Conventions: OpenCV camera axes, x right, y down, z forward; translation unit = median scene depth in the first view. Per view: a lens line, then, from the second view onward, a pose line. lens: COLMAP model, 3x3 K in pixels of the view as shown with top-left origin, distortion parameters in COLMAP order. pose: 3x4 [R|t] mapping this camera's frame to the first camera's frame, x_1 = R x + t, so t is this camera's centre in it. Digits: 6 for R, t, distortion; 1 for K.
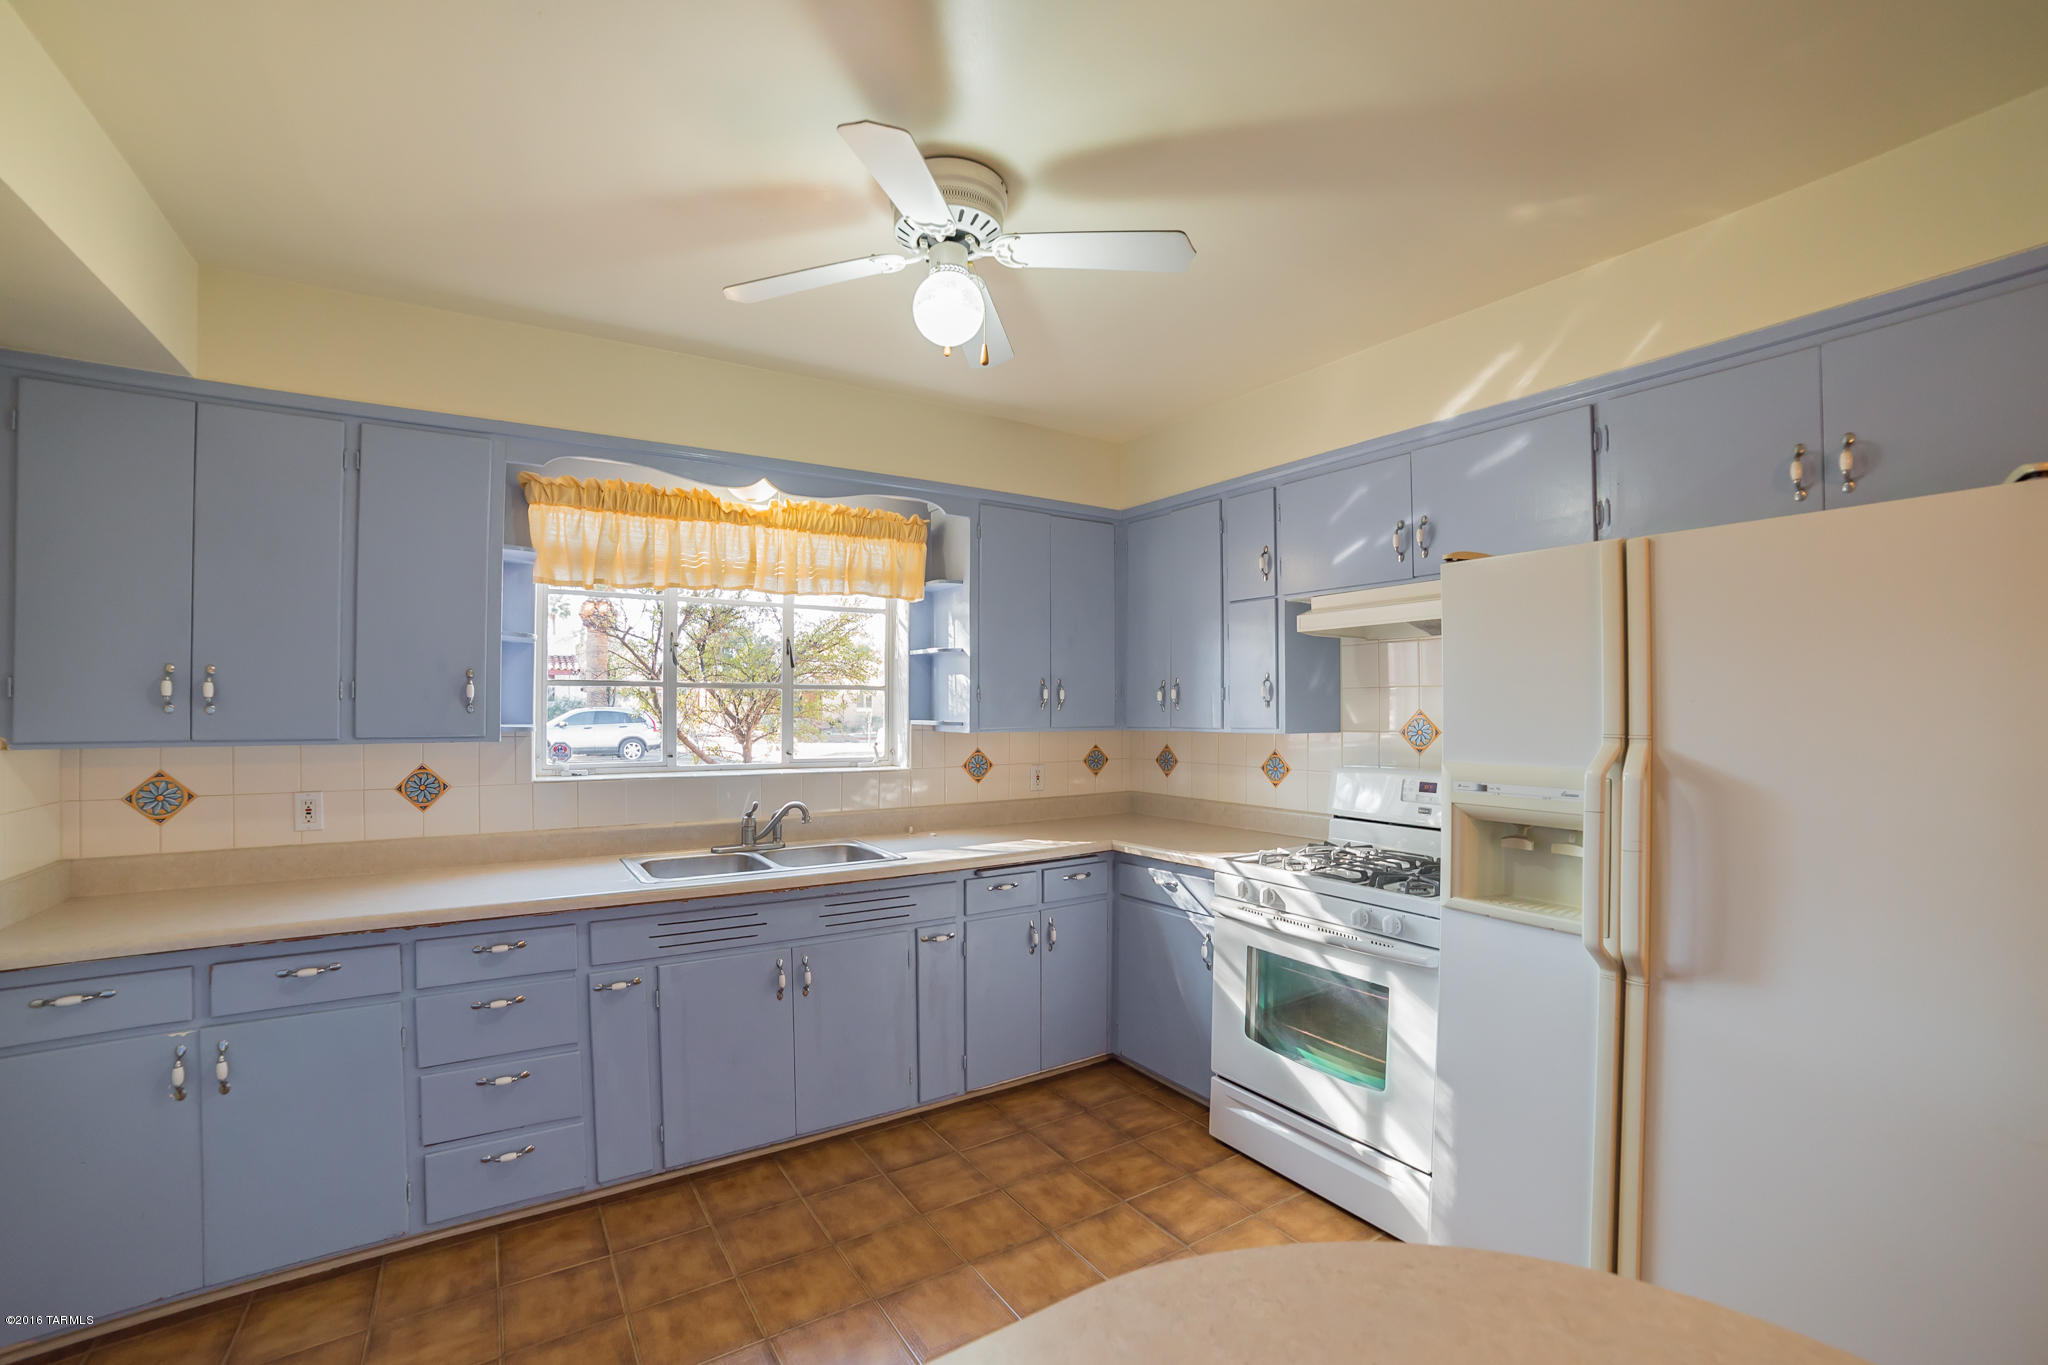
lens RADIAL K [[857.1, 0, 1024.9], [0, 857.1, 699.0], [0, 0, 1]] dist [-0.110170, 0.039186]
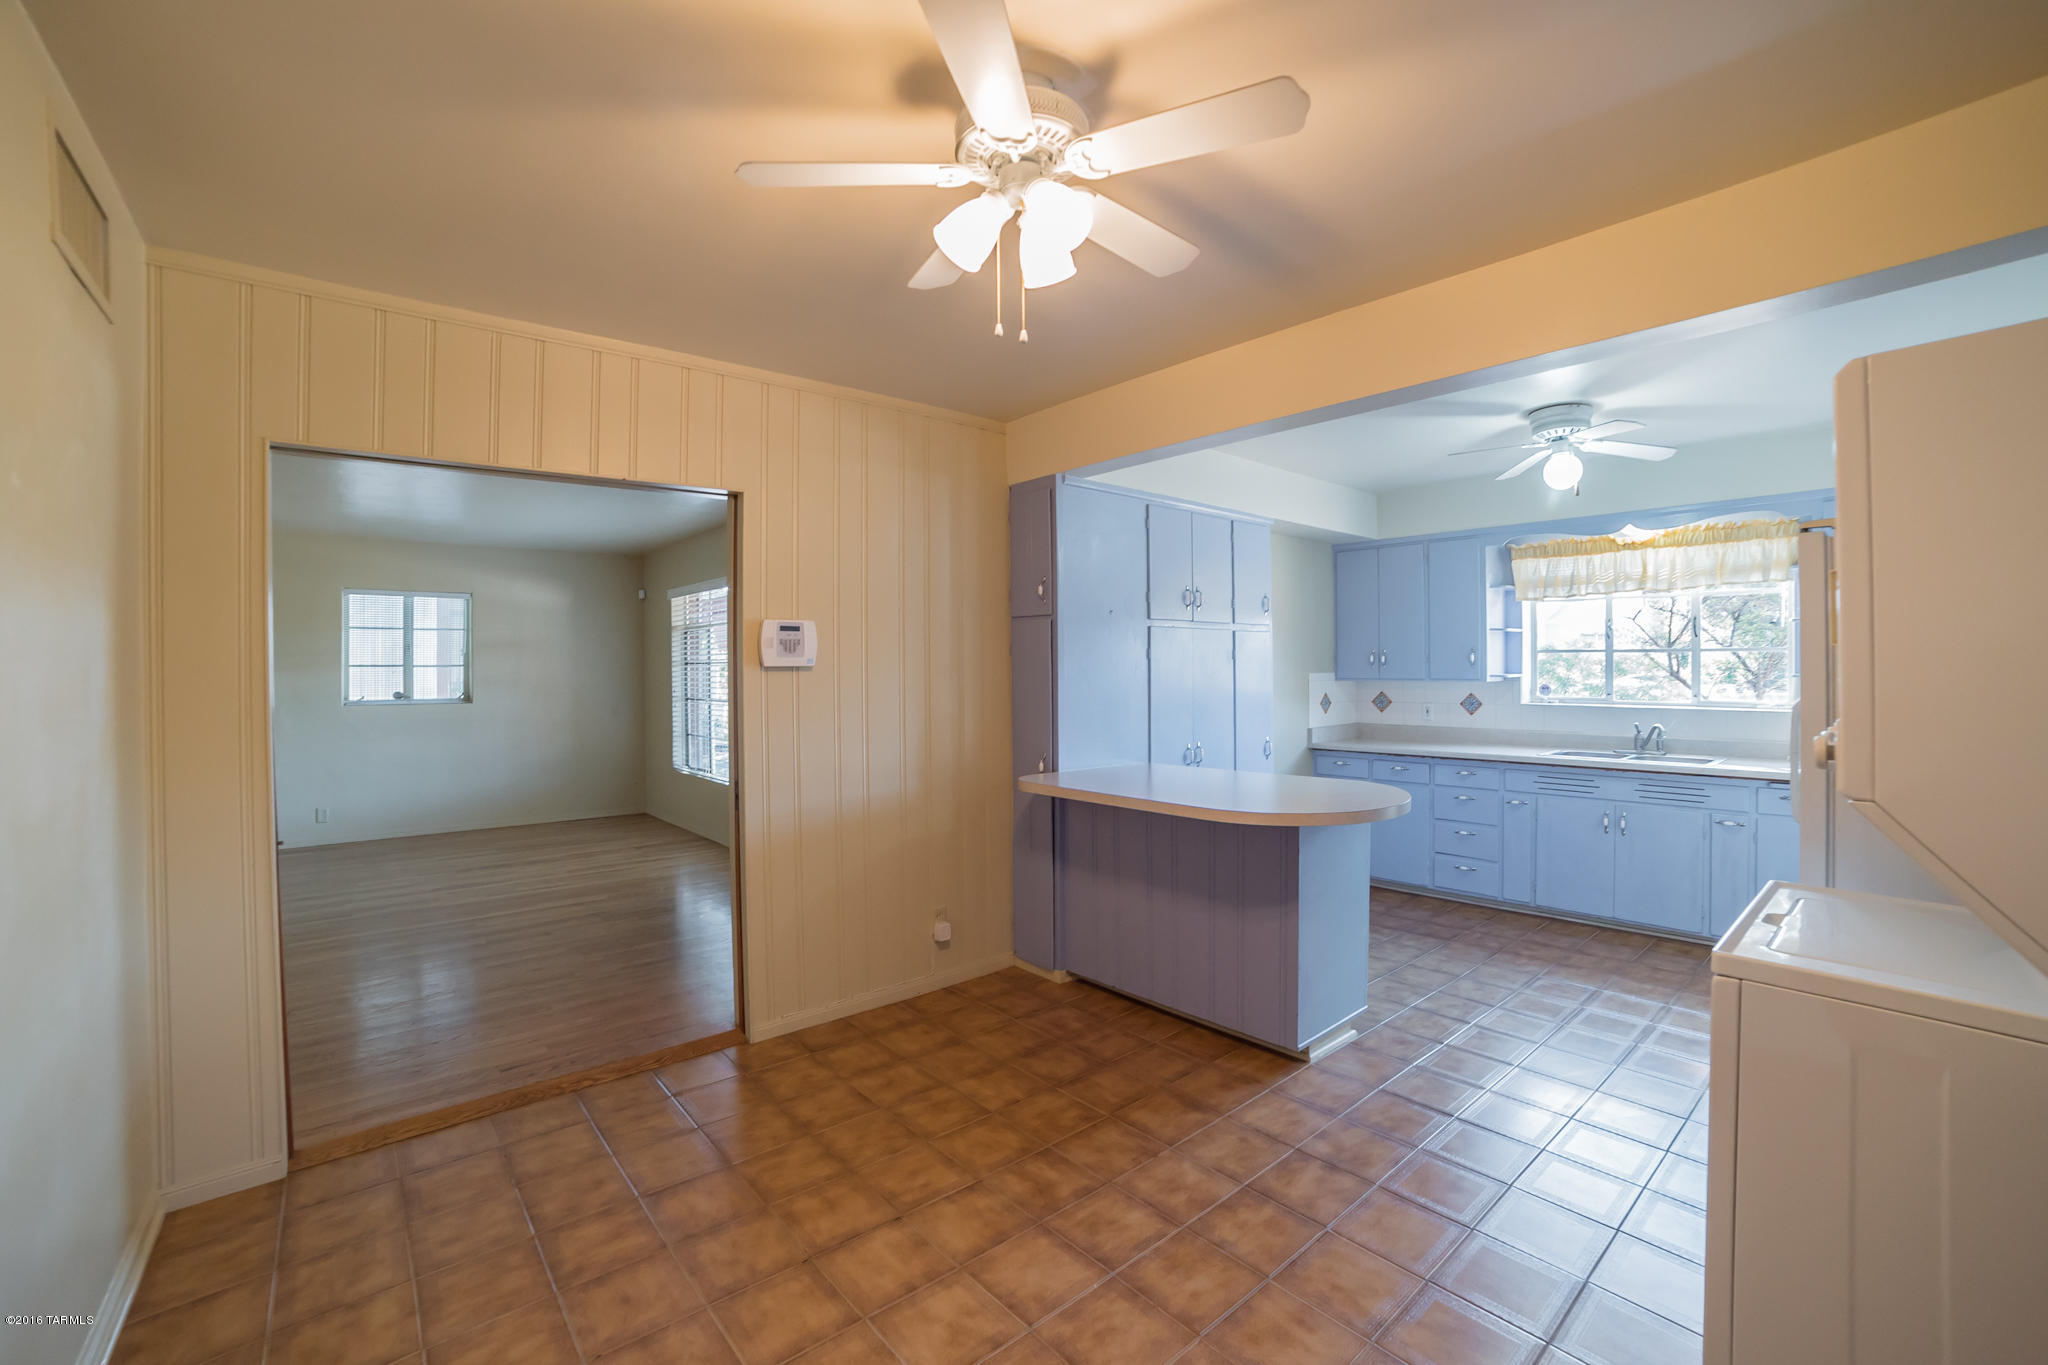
lens RADIAL K [[900.3, 0, 1024.0], [0, 900.3, 682.5], [0, 0, 1]] dist [-0.127780, 0.047880]
pose [[0.141710, 0.016666, -0.989768, 1.170914], [0.016819, 0.999673, 0.019240, -0.007520], [0.989765, -0.019374, 0.141384, -0.399333]]
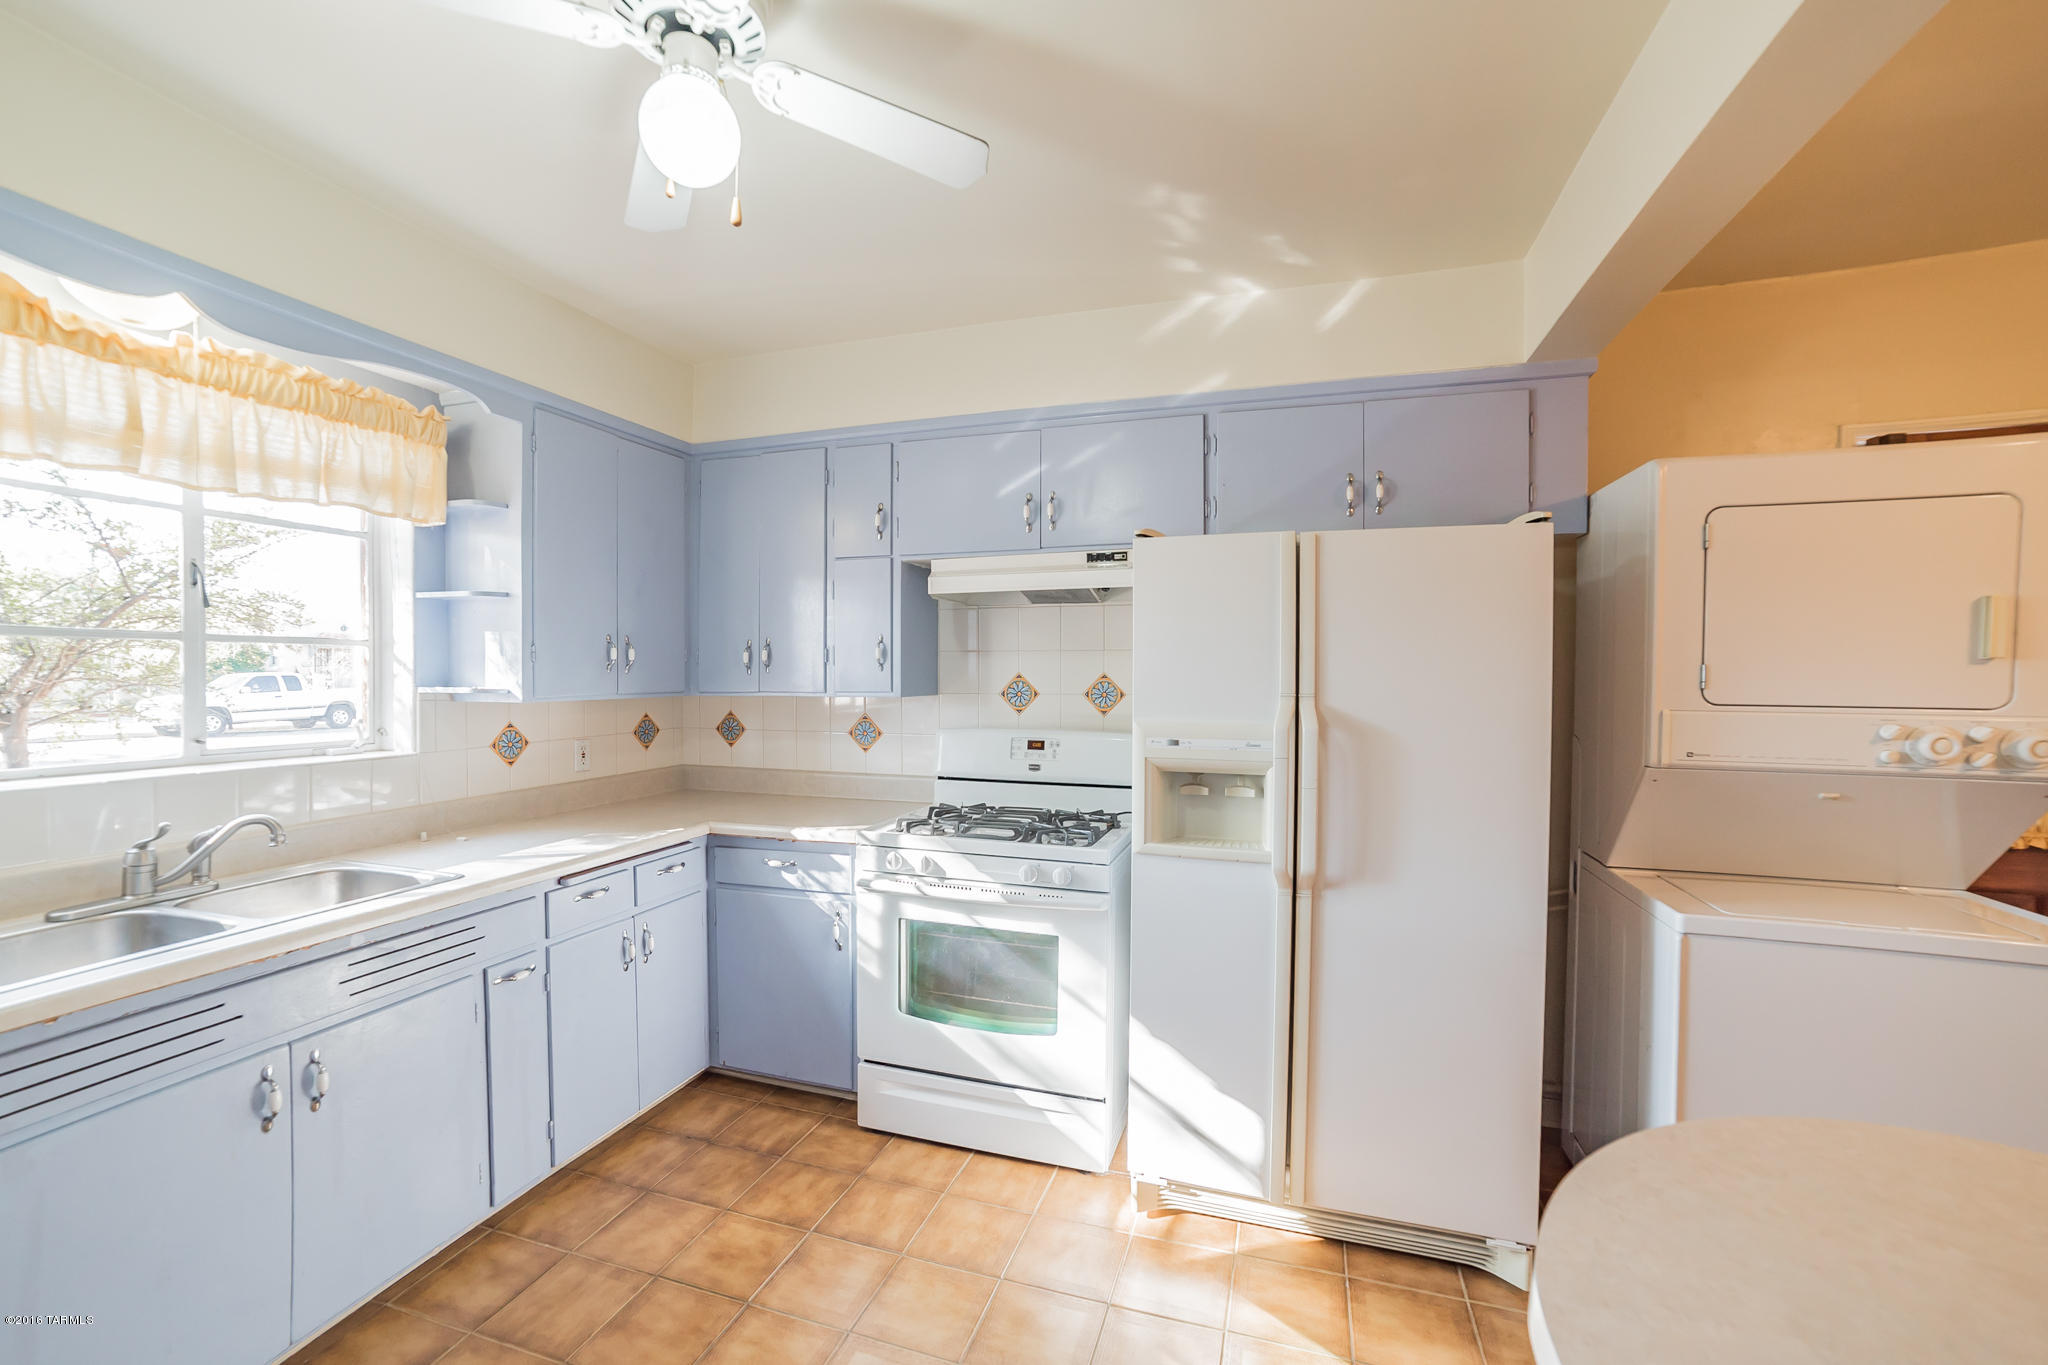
lens RADIAL K [[849.7, 0, 1024.0], [0, 849.7, 682.5], [0, 0, 1]] dist [-0.072581, 0.037764]
pose [[0.782936, -0.007595, 0.622056, -0.207317], [-0.007591, 0.999734, 0.021760, 0.001590], [-0.622056, -0.021759, 0.782671, 0.152487]]
